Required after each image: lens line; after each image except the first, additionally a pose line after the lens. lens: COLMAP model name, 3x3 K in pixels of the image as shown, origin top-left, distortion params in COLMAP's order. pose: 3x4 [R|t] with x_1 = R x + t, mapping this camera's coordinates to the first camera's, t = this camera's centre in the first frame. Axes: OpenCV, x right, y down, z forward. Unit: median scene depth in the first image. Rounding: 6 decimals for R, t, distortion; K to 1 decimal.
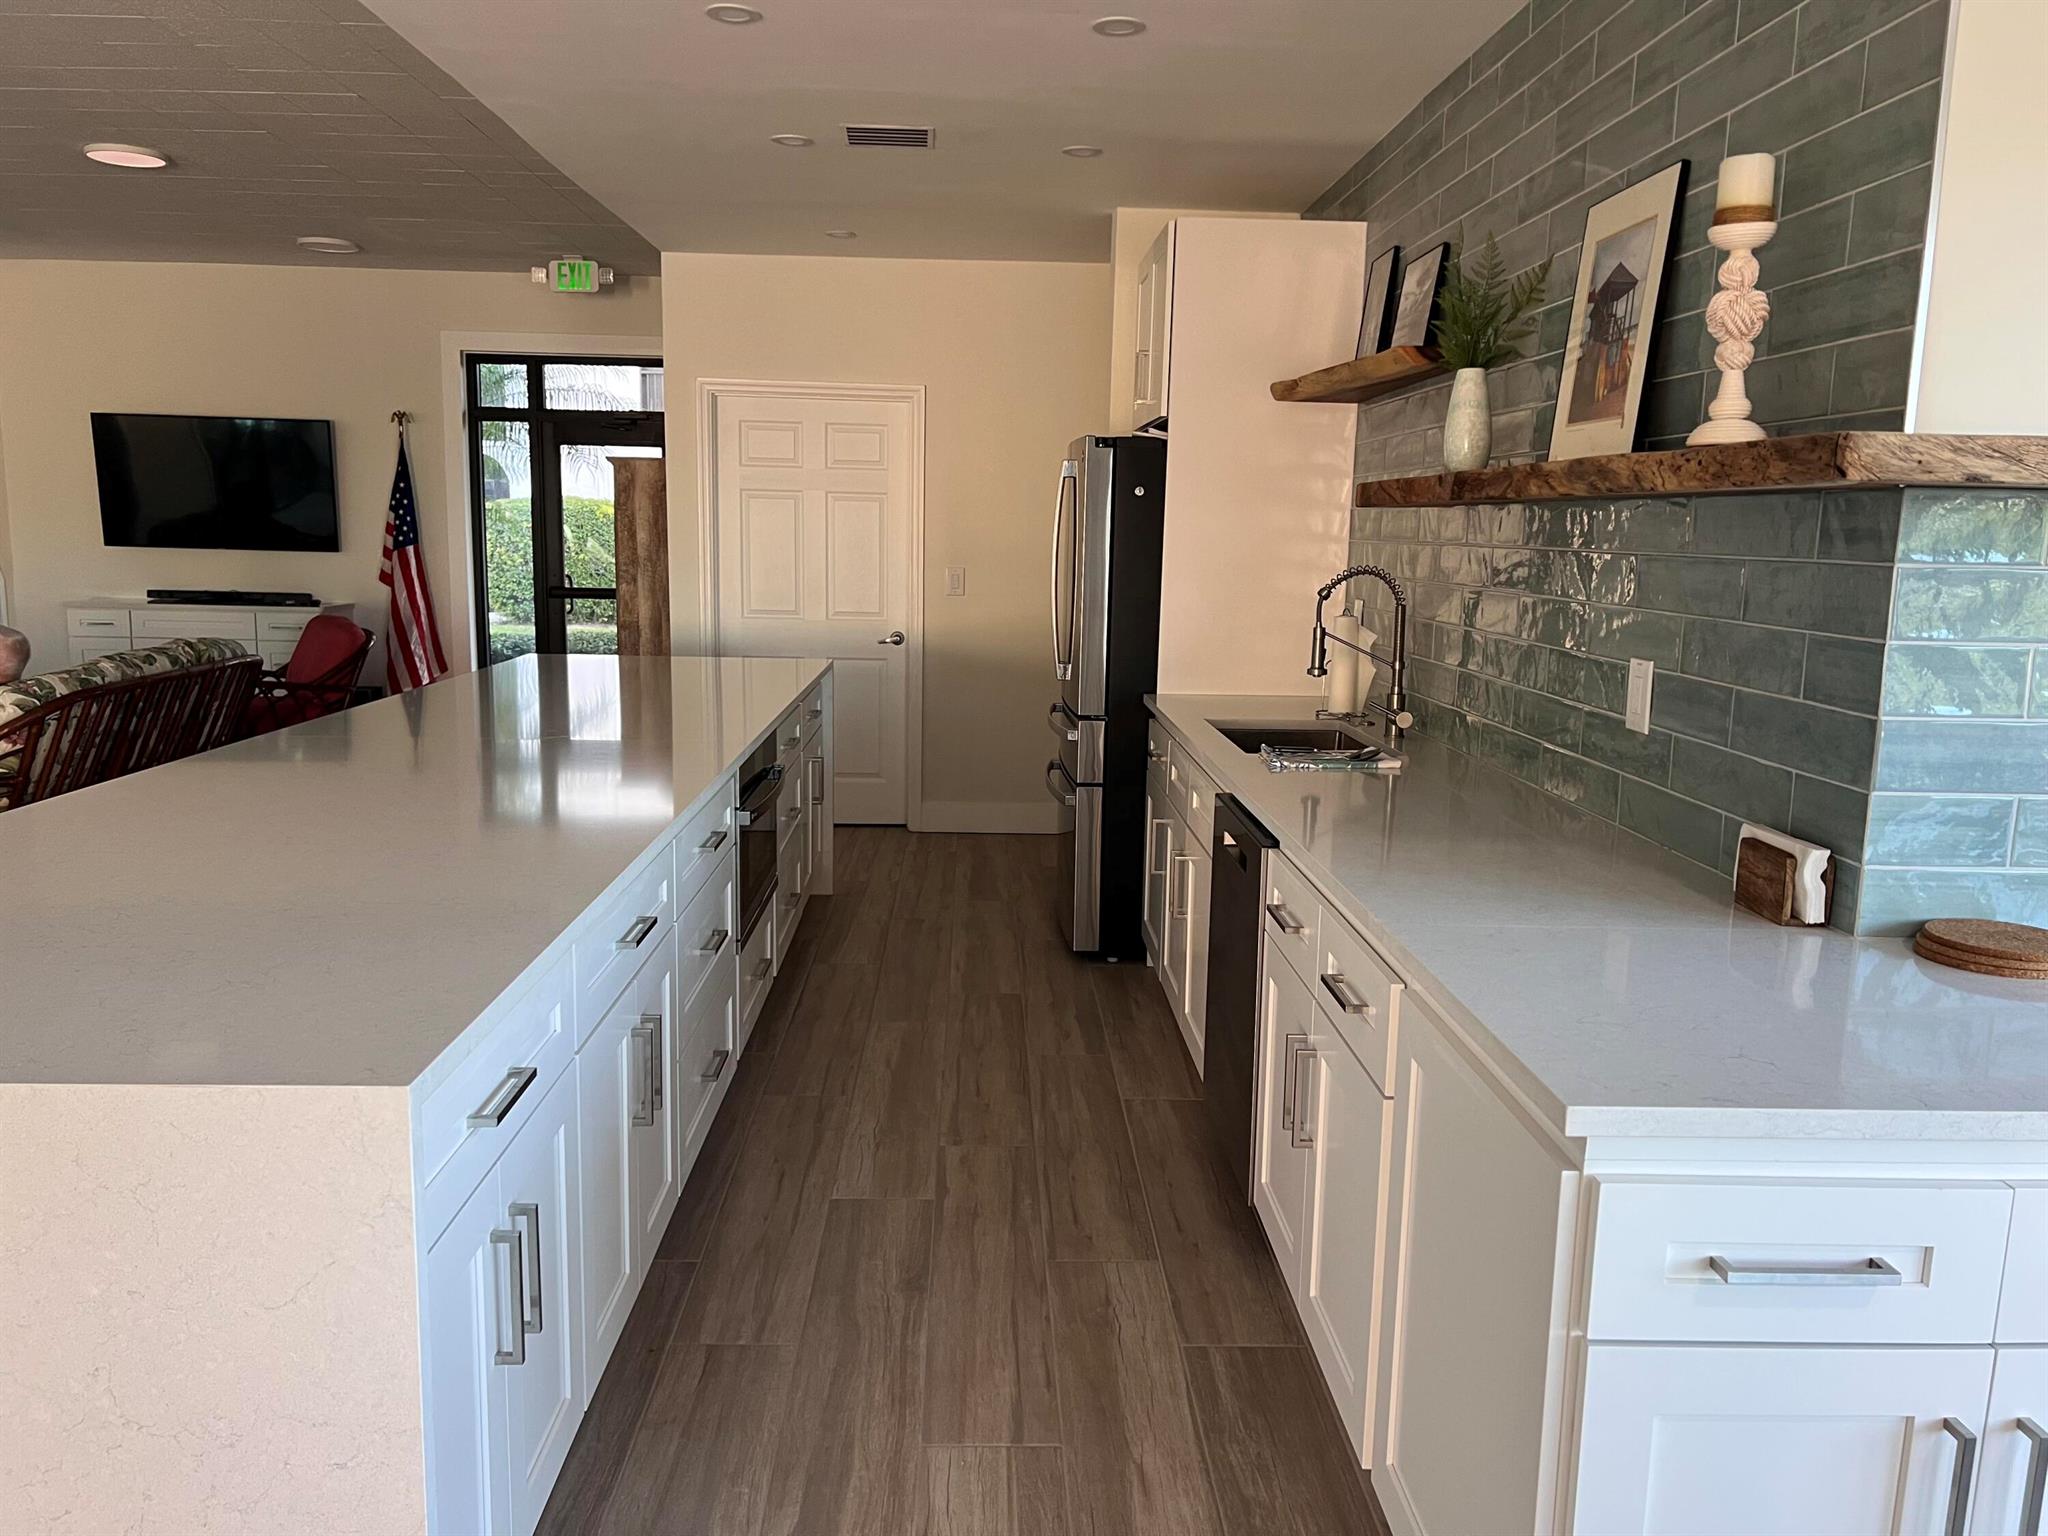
lens RADIAL K [[1557.0, 0, 1024.0], [0, 1557.0, 768.0], [0, 0, 1]] dist [0.053441, -0.000828]
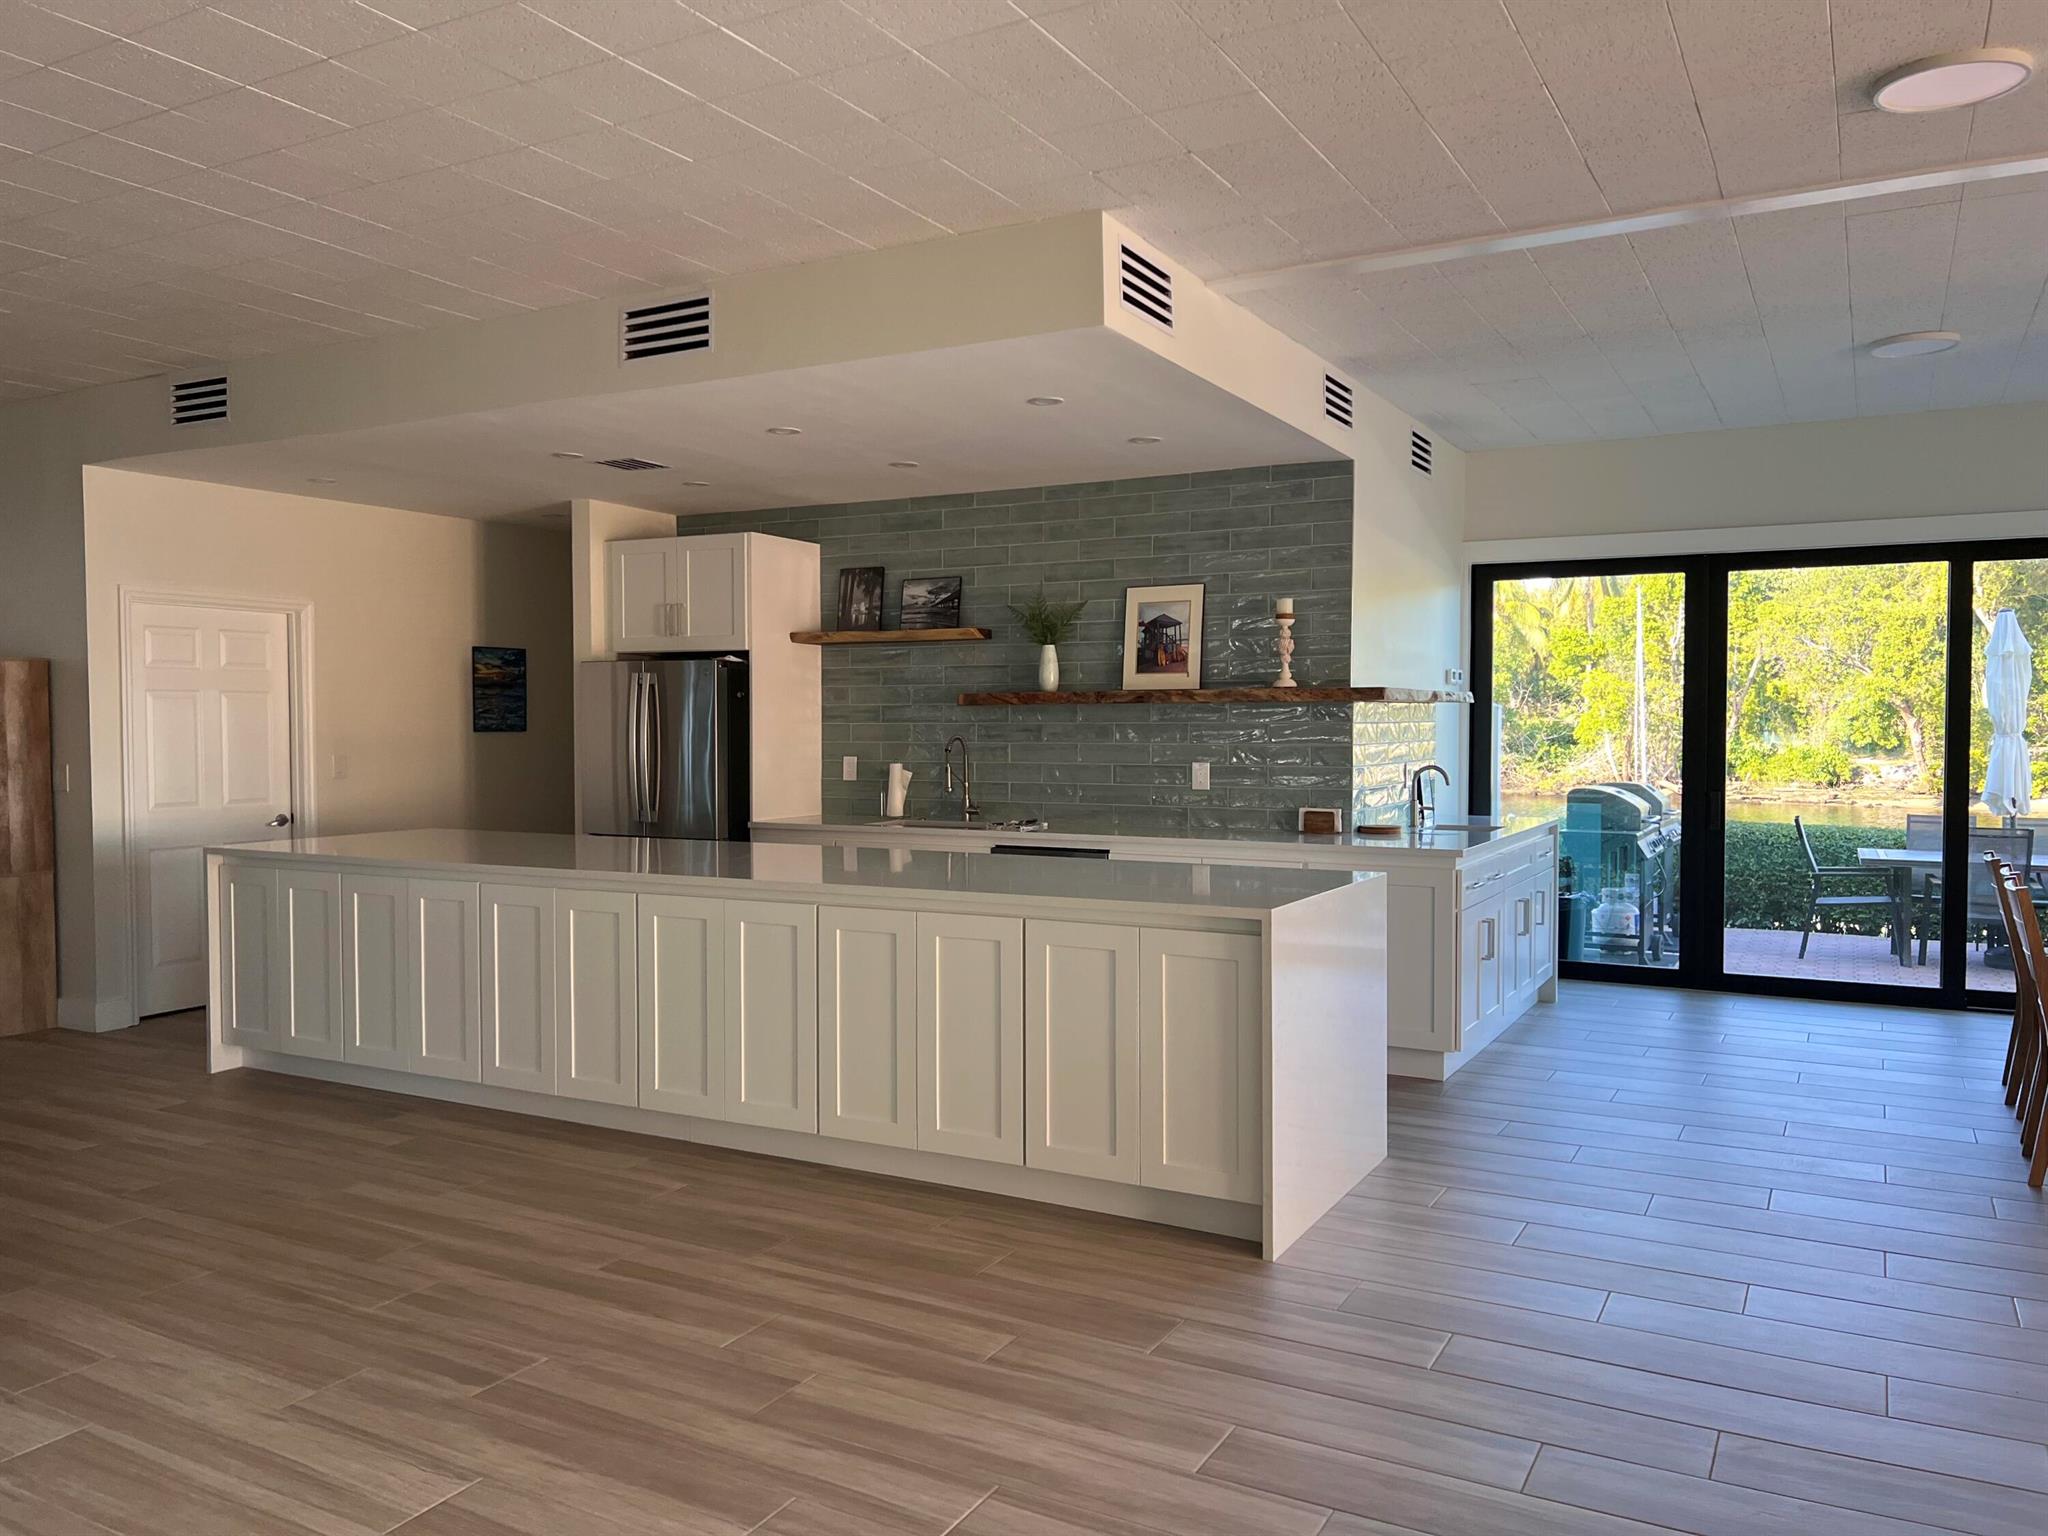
lens RADIAL K [[1557.0, 0, 1024.0], [0, 1557.0, 768.0], [0, 0, 1]] dist [0.053441, -0.000828]
pose [[0.506498, -0.047067, 0.860956, -1.881340], [0.145959, 0.988779, -0.031812, -0.016613], [-0.849798, 0.141776, 0.507685, -0.080273]]
